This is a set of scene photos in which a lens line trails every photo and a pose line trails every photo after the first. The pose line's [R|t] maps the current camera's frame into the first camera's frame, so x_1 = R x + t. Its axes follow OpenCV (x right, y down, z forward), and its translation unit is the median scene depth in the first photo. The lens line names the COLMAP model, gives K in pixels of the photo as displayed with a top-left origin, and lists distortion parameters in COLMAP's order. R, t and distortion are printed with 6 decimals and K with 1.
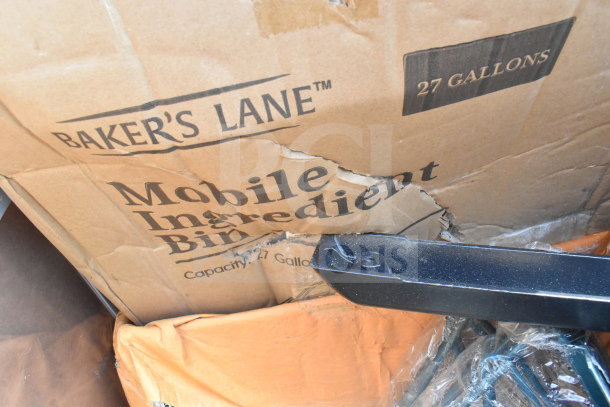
lens RADIAL K [[478.1, 0, 305.0], [0, 478.1, 203.5], [0, 0, 1]] dist [-0.099660, 0.000642]
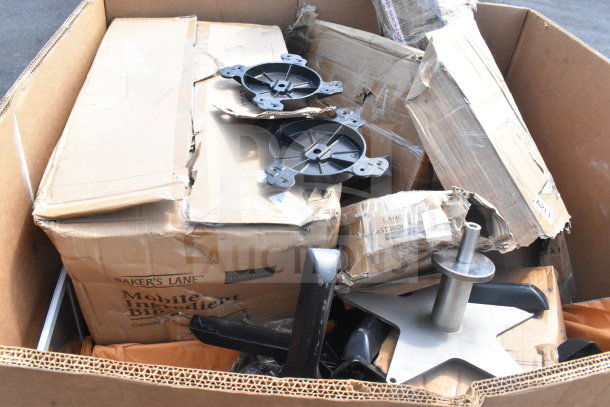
lens RADIAL K [[478.1, 0, 305.0], [0, 478.1, 203.5], [0, 0, 1]] dist [-0.099660, 0.000642]
pose [[0.955907, 0.155165, 0.249330, -0.130214], [-0.122796, 0.982422, -0.140600, -0.261771], [-0.266763, 0.103783, 0.958158, -1.809262]]
